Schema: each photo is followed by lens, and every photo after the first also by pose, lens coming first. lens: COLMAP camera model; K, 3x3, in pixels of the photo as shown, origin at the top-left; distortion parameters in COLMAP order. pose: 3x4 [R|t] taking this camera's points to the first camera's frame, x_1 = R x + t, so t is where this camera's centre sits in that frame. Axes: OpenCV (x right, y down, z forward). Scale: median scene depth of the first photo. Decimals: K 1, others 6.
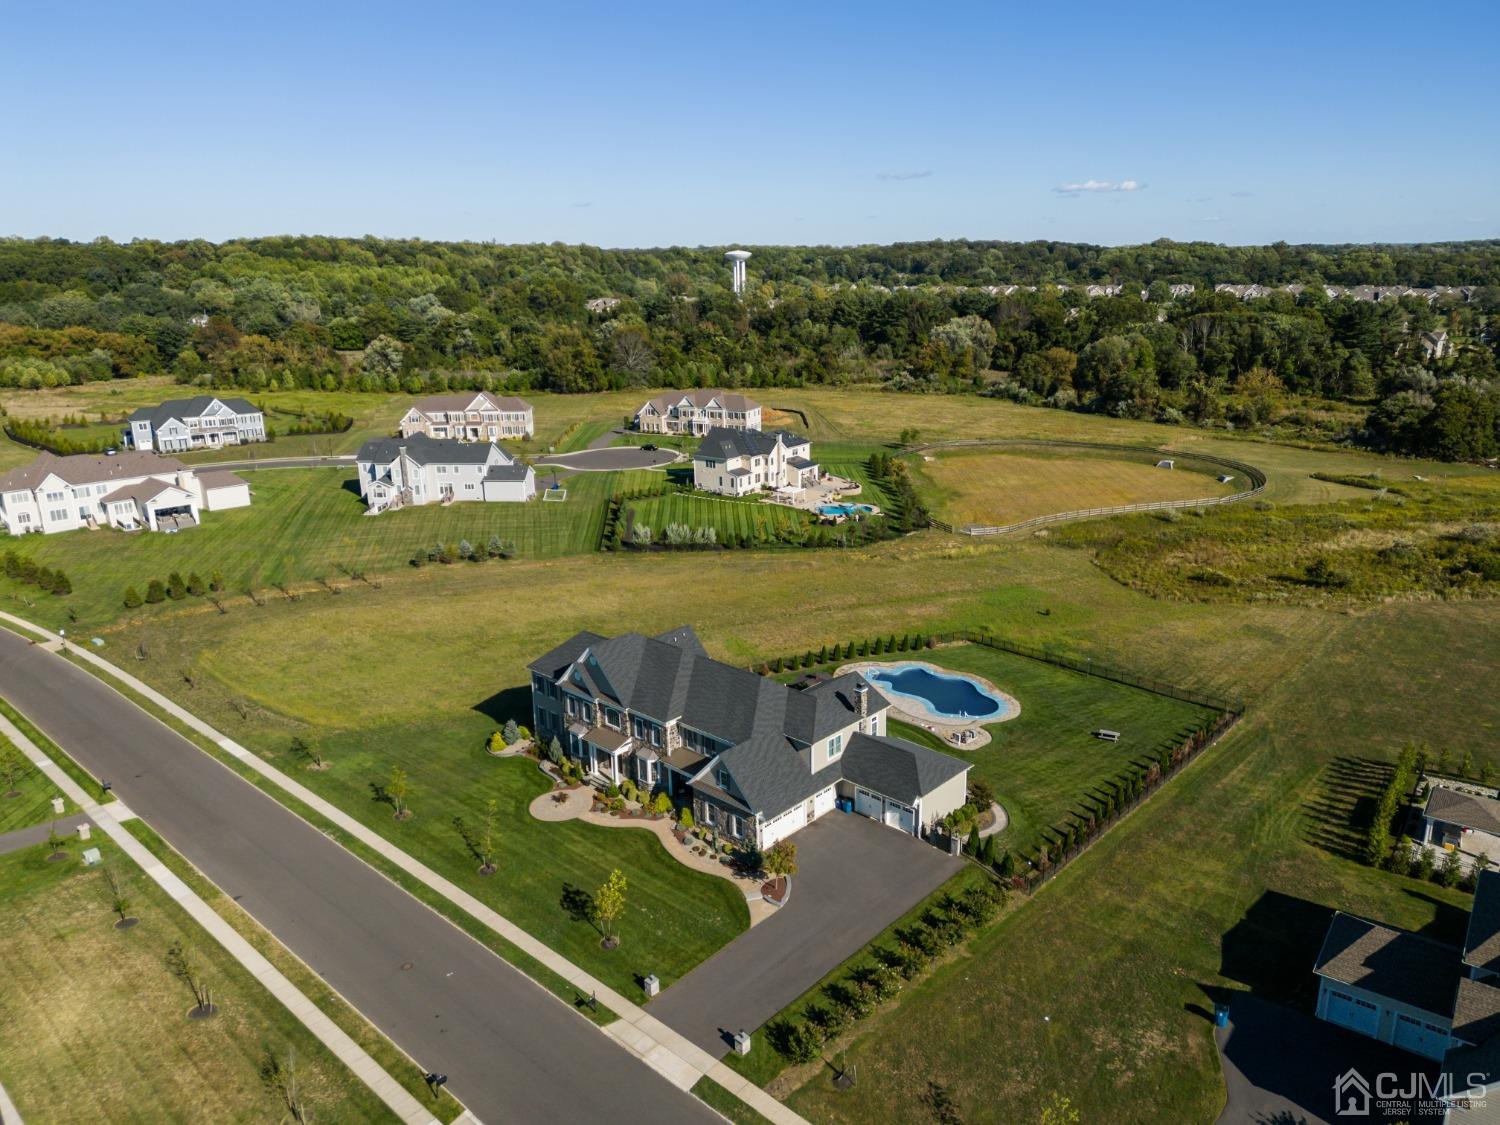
lens RADIAL K [[1047.4, 0, 734.6], [0, 1047.4, 571.2], [0, 0, 1]] dist [0.093554, -0.105147]
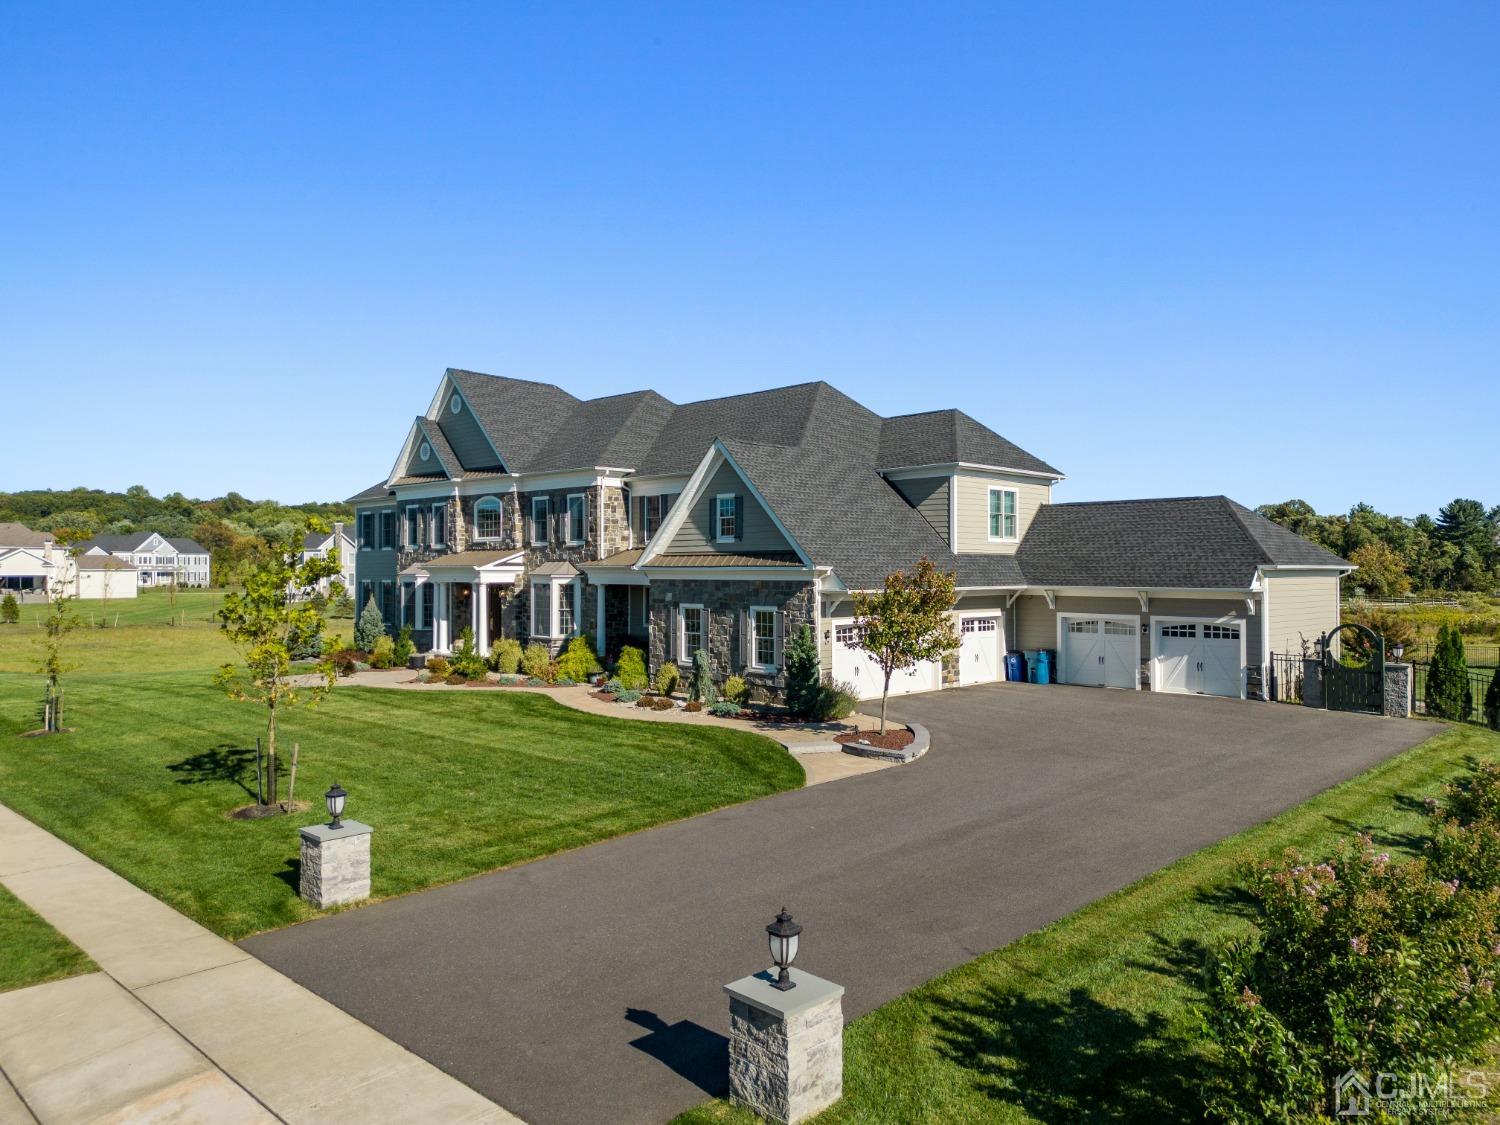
lens RADIAL K [[1047.4, 0, 734.6], [0, 1047.4, 571.2], [0, 0, 1]] dist [0.093554, -0.105147]
pose [[0.999467, 0.021253, -0.024768, 0.001852], [-0.027352, 0.959487, -0.280421, 0.253306], [0.017804, 0.280949, 0.959558, 0.508269]]
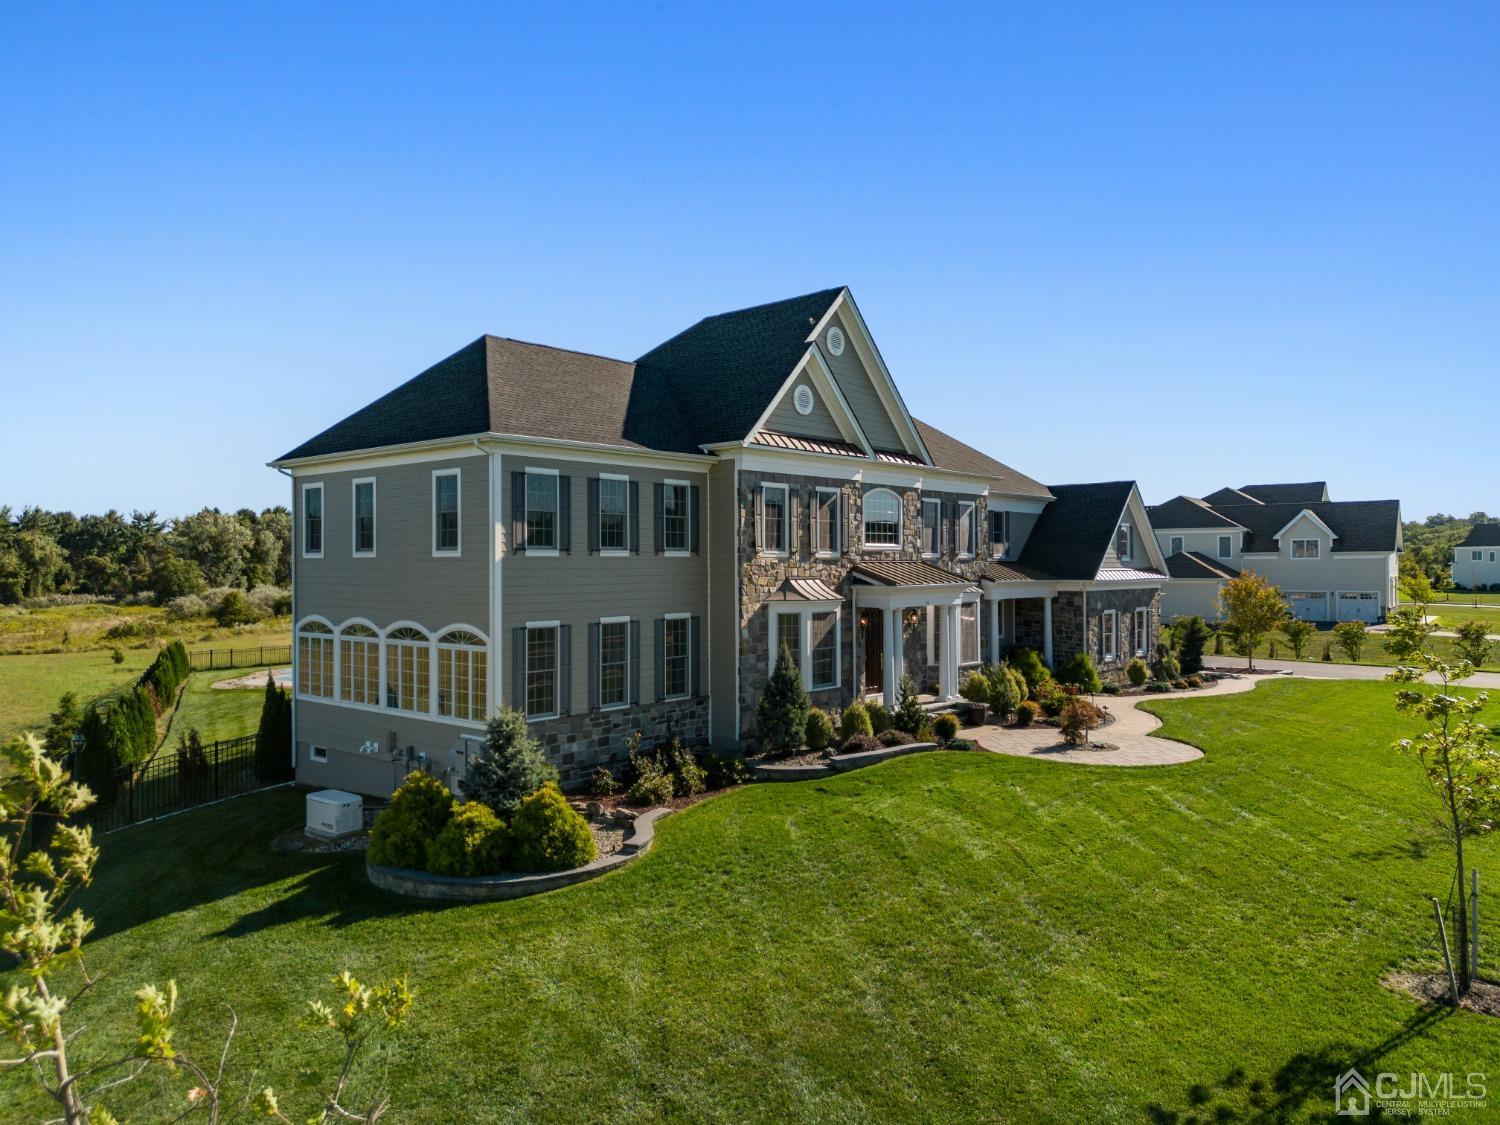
lens RADIAL K [[1053.5, 0, 740.3], [0, 1053.5, 565.9], [0, 0, 1]] dist [0.101023, -0.104275]
pose [[-0.027567, 0.020371, 0.999412, -0.397390], [0.287228, 0.957792, -0.011600, 0.128429], [-0.957465, 0.286740, -0.032255, 0.938665]]
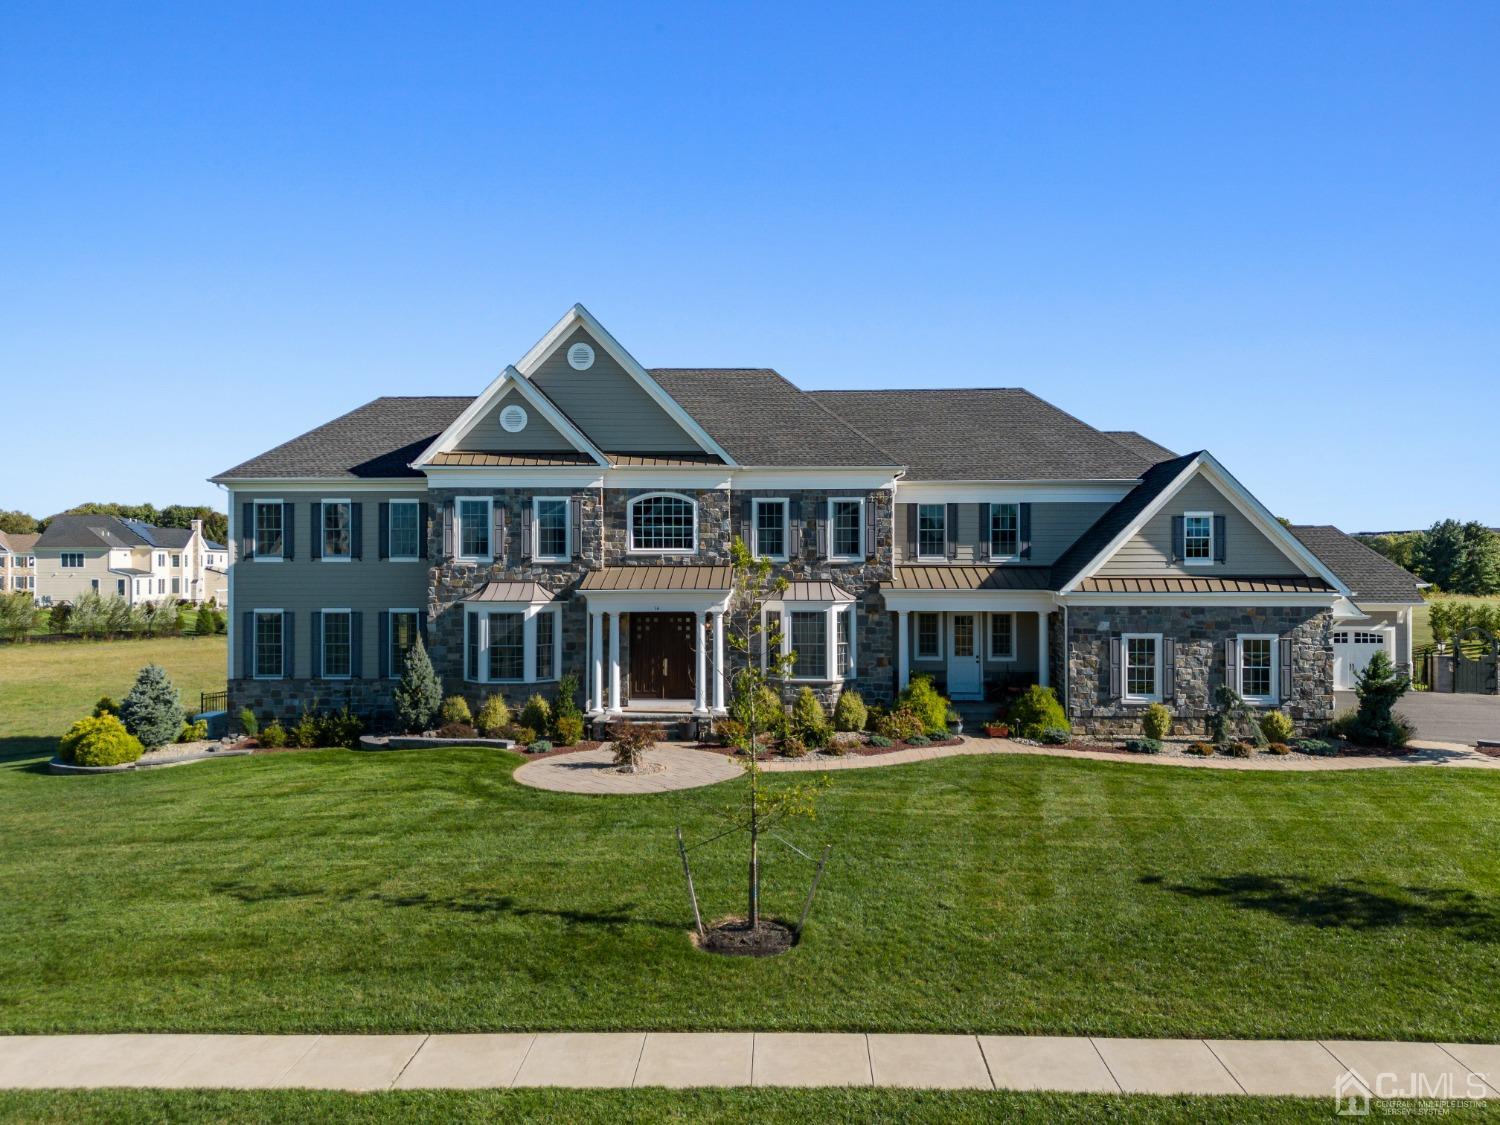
lens RADIAL K [[1053.5, 0, 740.3], [0, 1053.5, 565.9], [0, 0, 1]] dist [0.101023, -0.104275]
pose [[0.755265, 0.019719, 0.655123, -0.278067], [0.169832, 0.959520, -0.224673, 0.204848], [-0.633034, 0.280948, 0.721343, 0.665044]]
